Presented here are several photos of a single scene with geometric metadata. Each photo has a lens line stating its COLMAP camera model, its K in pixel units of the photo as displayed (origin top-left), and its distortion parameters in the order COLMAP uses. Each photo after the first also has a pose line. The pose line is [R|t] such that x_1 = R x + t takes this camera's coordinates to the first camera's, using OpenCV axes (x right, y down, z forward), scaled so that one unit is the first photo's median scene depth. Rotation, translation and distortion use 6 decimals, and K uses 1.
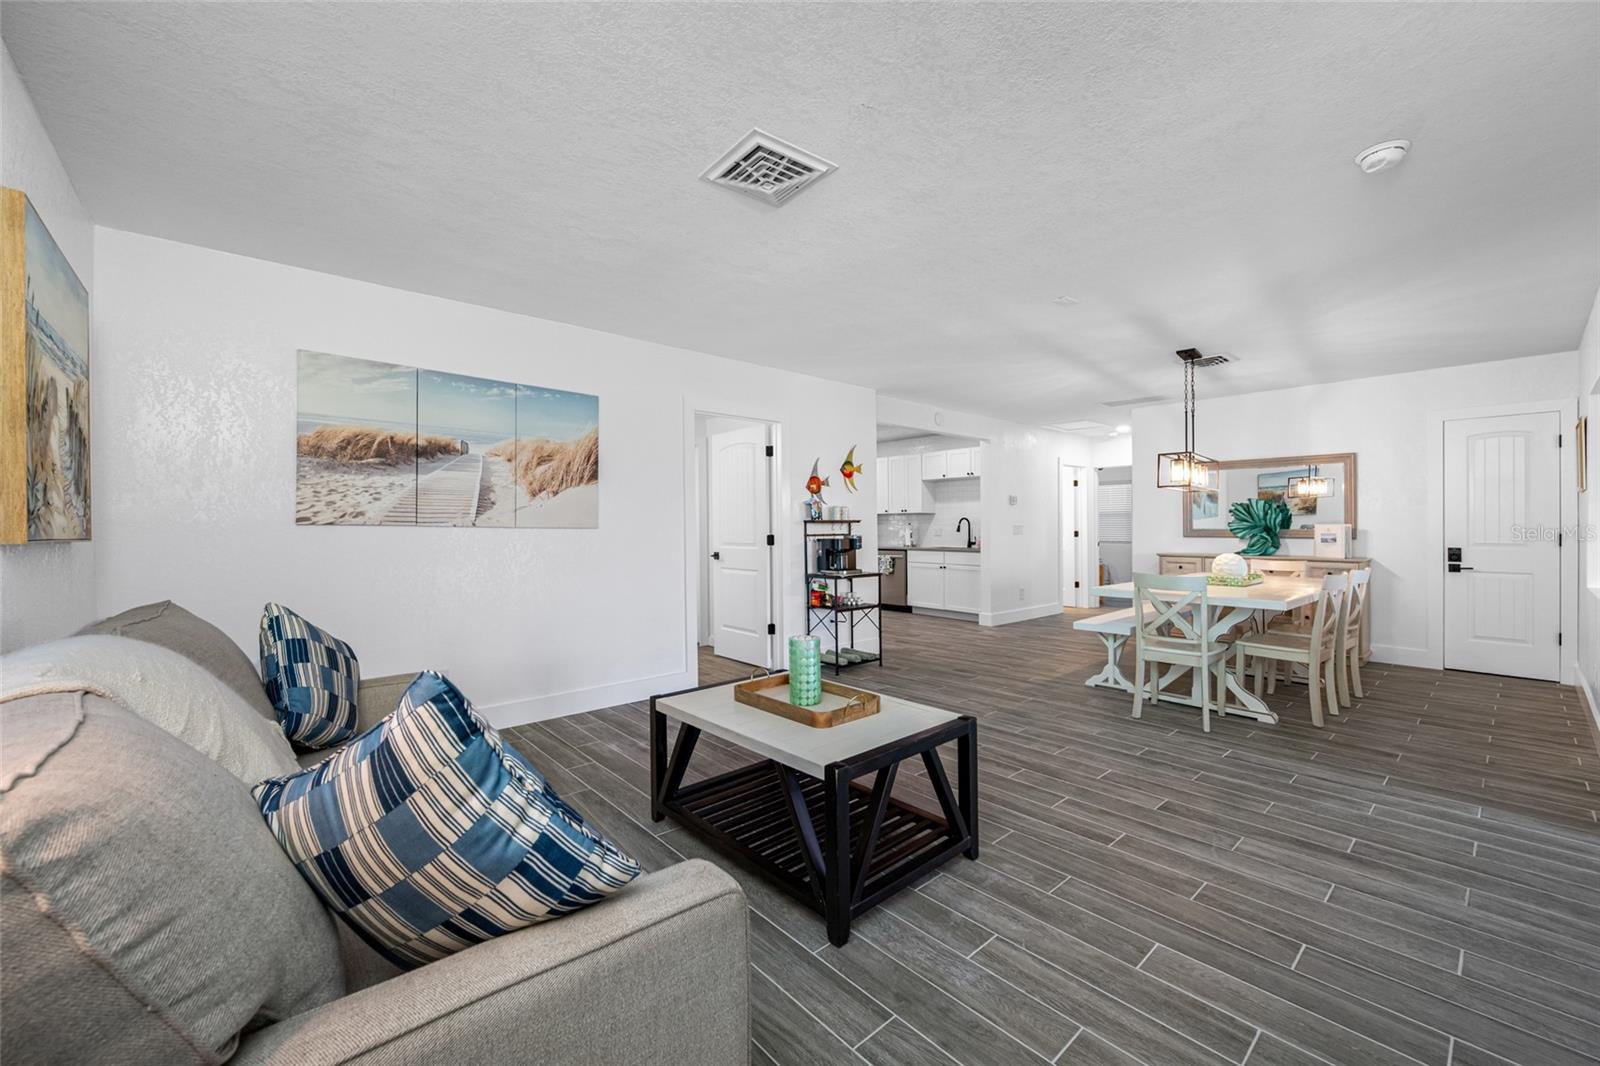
lens RADIAL K [[635.5, 0, 813.2], [0, 635.5, 523.7], [0, 0, 1]] dist [0.000223, 0.000781]
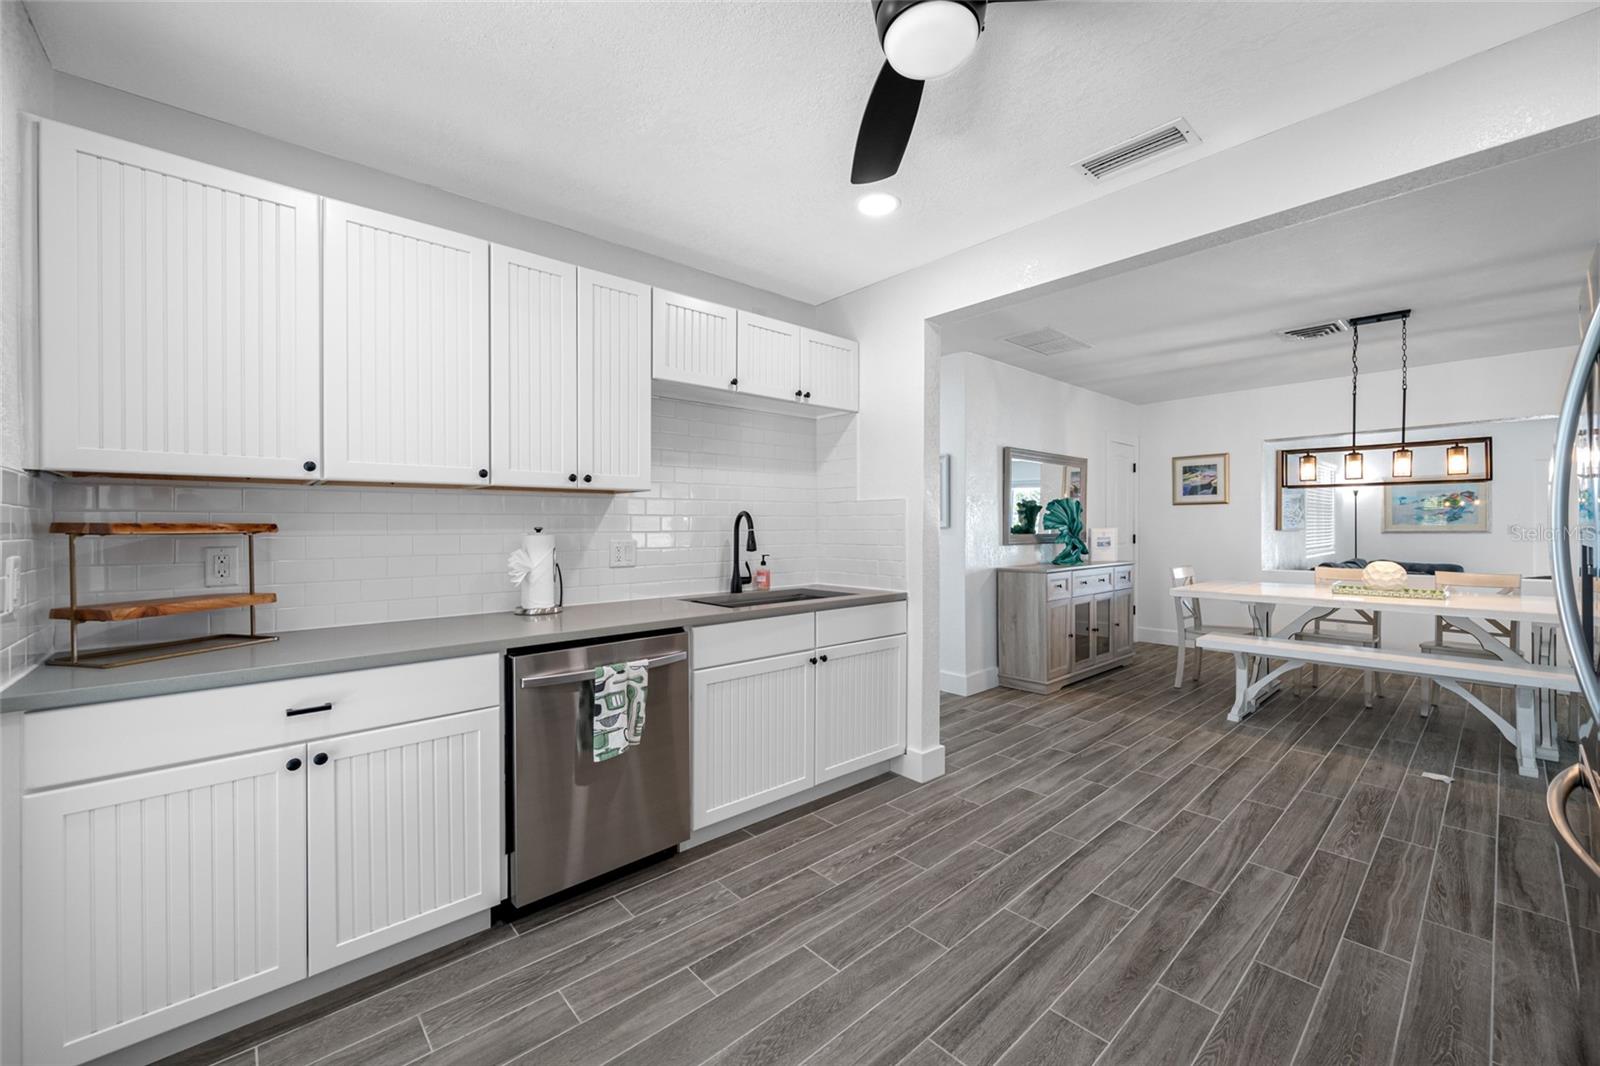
lens RADIAL K [[635.5, 0, 802.7], [0, 635.5, 538.0], [0, 0, 1]] dist [0.000223, 0.000781]
pose [[0.007757, -0.018583, 0.999797, -0.263574], [0.000067, 0.999827, 0.018583, -0.002166], [-0.999970, -0.000078, 0.007757, 2.097175]]
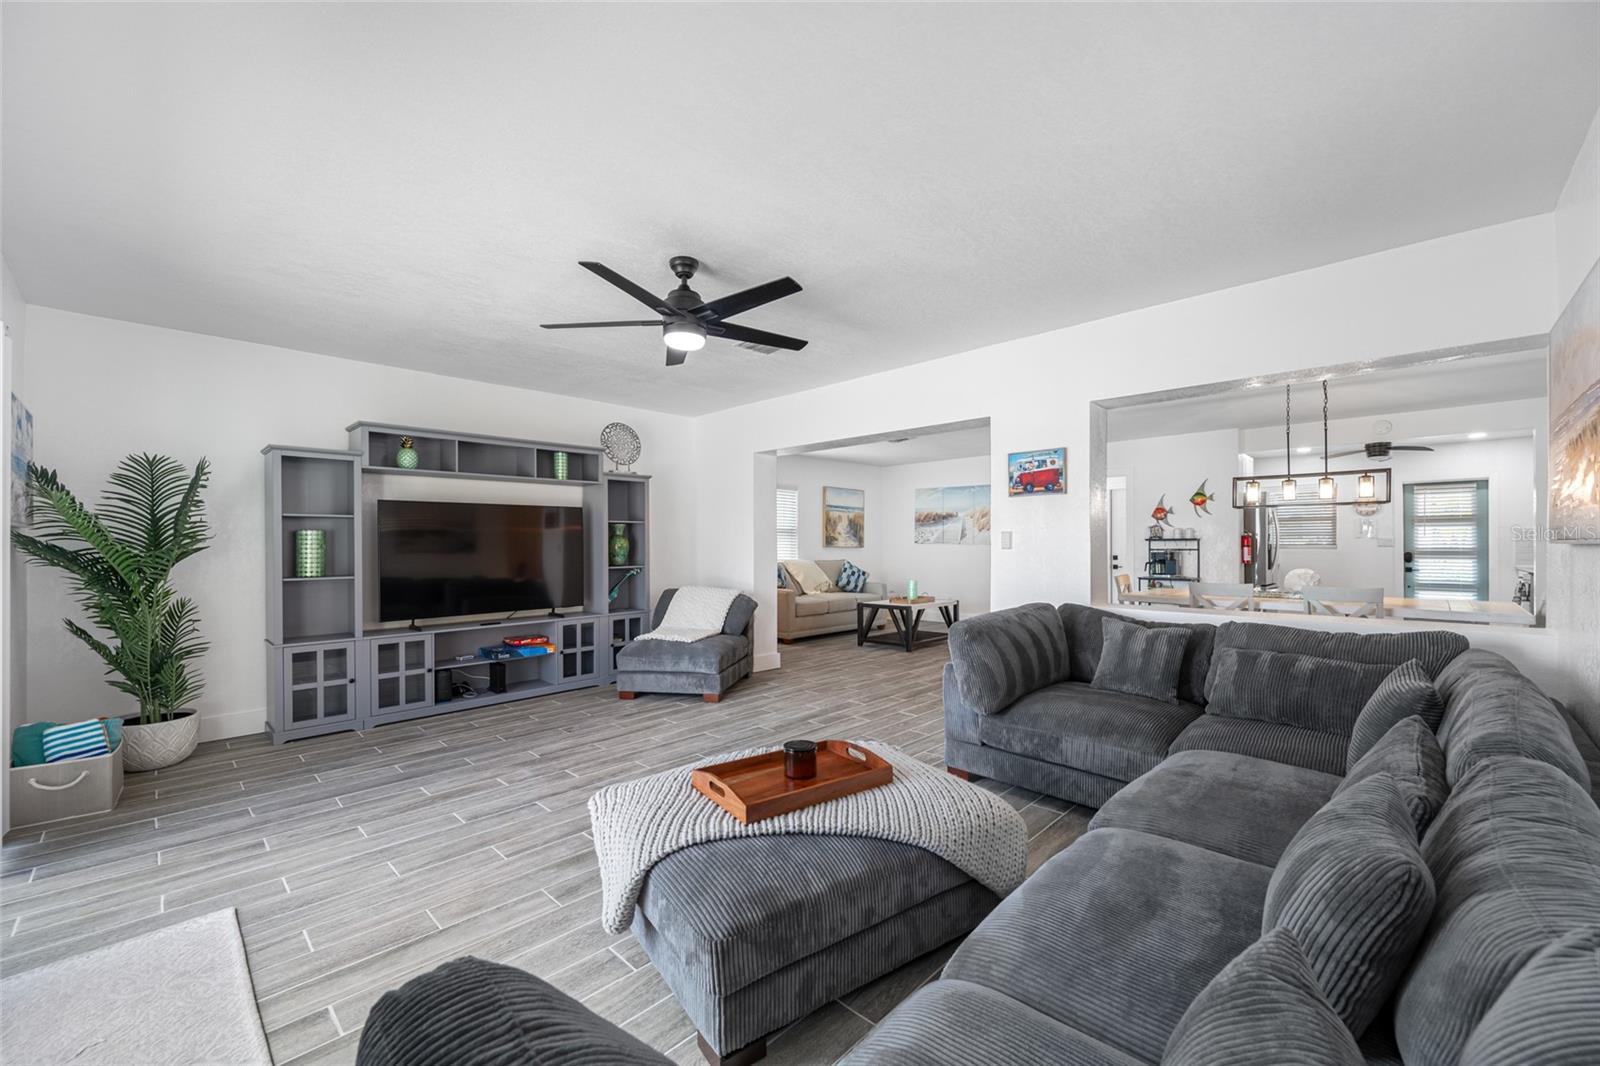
lens RADIAL K [[635.5, 0, 796.1], [0, 635.5, 553.3], [0, 0, 1]] dist [0.000223, 0.000781]
pose [[0.057268, 0.011044, -0.998298, 1.875690], [0.005184, 0.999922, 0.011359, 0.008091], [0.998345, -0.005826, 0.057206, 0.165040]]
